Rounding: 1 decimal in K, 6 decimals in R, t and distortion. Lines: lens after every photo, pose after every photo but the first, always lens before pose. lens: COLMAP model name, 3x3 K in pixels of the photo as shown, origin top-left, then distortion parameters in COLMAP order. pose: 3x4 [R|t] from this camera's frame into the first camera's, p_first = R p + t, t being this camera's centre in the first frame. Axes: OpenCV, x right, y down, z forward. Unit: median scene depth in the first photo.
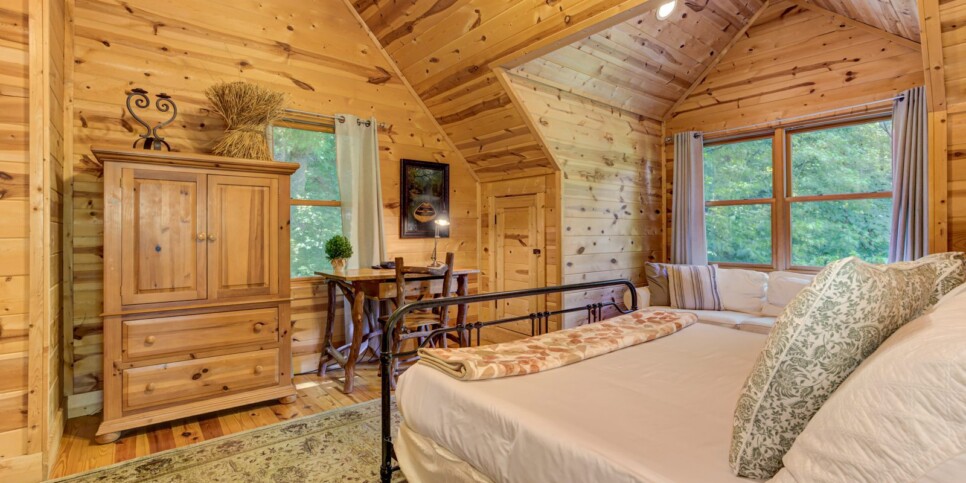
lens RADIAL K [[417.8, 0, 491.7], [0, 417.8, 235.5], [0, 0, 1]] dist [-0.044835, 0.013234]
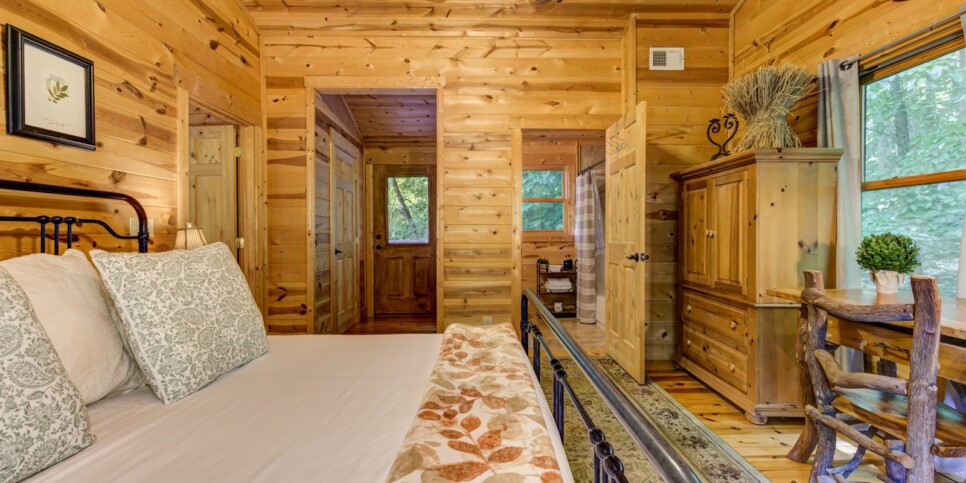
lens RADIAL K [[417.8, 0, 491.7], [0, 417.8, 235.5], [0, 0, 1]] dist [-0.044835, 0.013234]
pose [[-0.624647, 0.012187, -0.780812, 0.592763], [0.002791, 0.999907, 0.013374, -0.006851], [0.780902, 0.006175, -0.624623, 1.223598]]
